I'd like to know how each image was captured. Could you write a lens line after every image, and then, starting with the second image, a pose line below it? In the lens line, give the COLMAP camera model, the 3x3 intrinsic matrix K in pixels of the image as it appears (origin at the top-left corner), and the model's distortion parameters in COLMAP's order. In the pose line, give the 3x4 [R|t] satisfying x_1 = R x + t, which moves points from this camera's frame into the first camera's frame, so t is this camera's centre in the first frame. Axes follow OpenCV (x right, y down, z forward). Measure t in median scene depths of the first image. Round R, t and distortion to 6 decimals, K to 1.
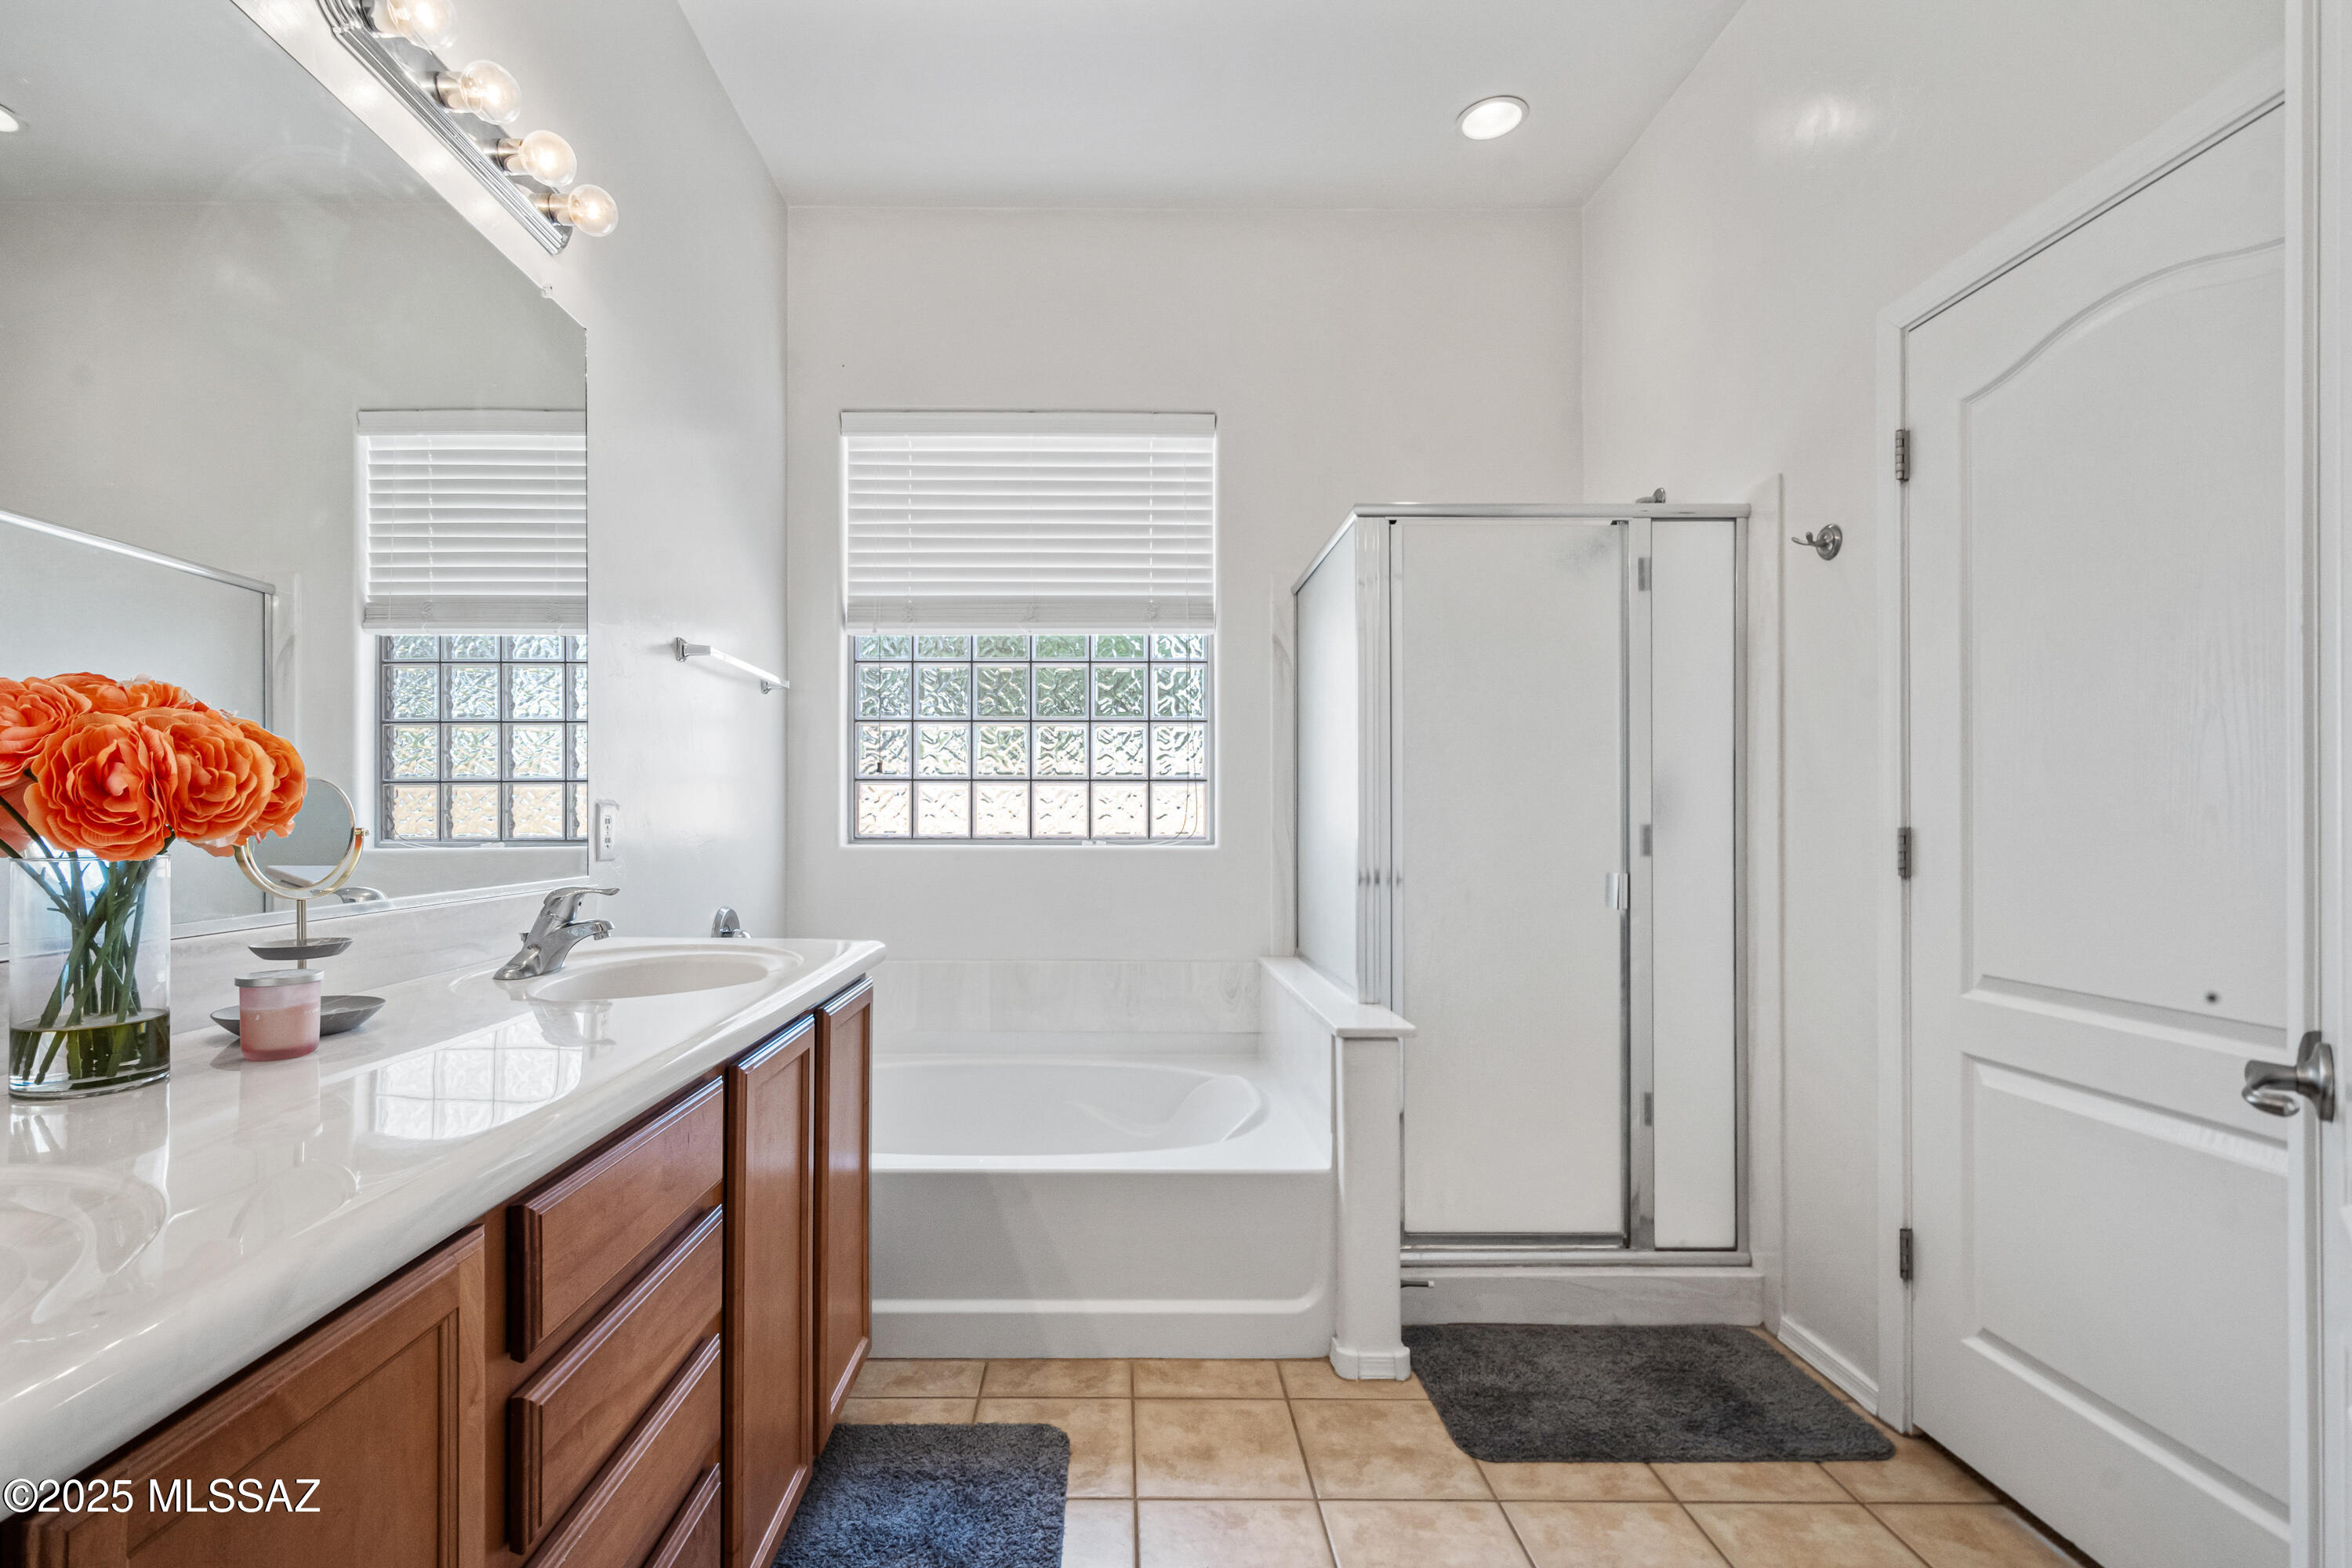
lens RADIAL K [[1036.3, 0, 1111.6], [0, 1036.3, 822.7], [0, 0, 1]] dist [0.002901, -0.000125]
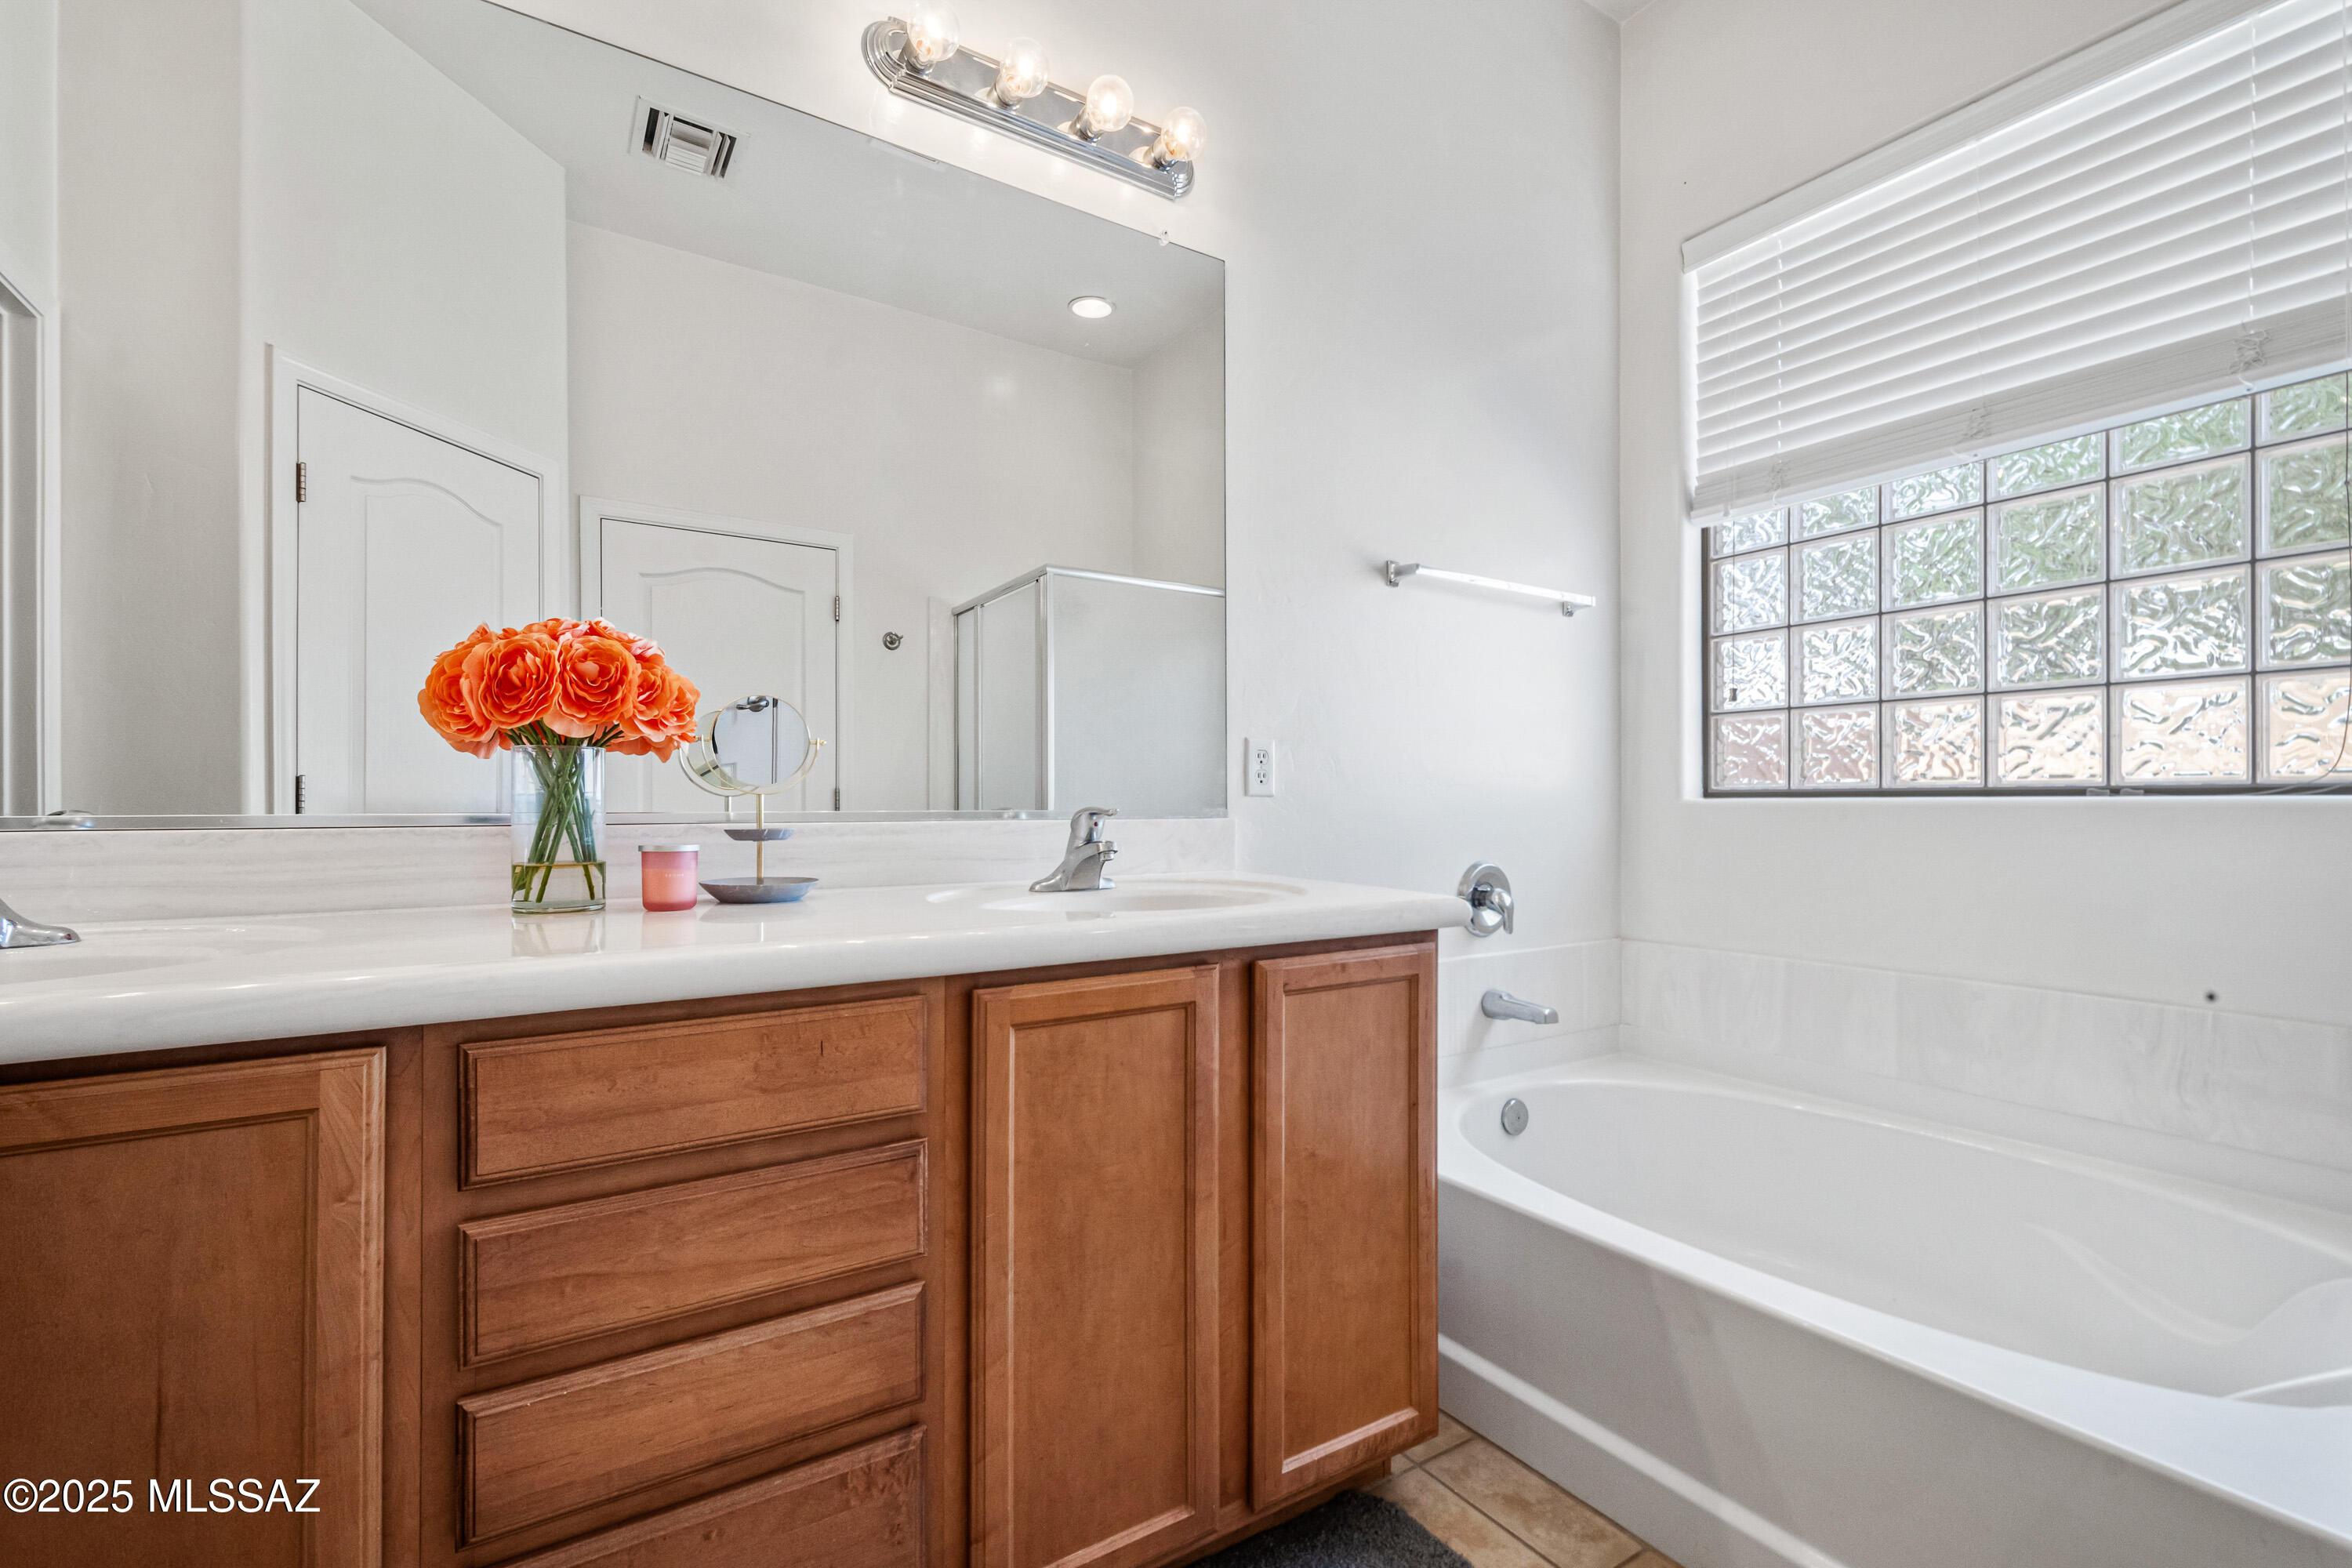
lens RADIAL K [[1019.1, 0, 1176.1], [0, 1019.1, 815.5], [0, 0, 1]] dist [-0.001307, -0.000266]
pose [[0.545234, 0.005103, -0.838268, 0.259335], [-0.003445, 0.999987, 0.003847, 0.048117], [0.838277, 0.000791, 0.545244, 0.389311]]
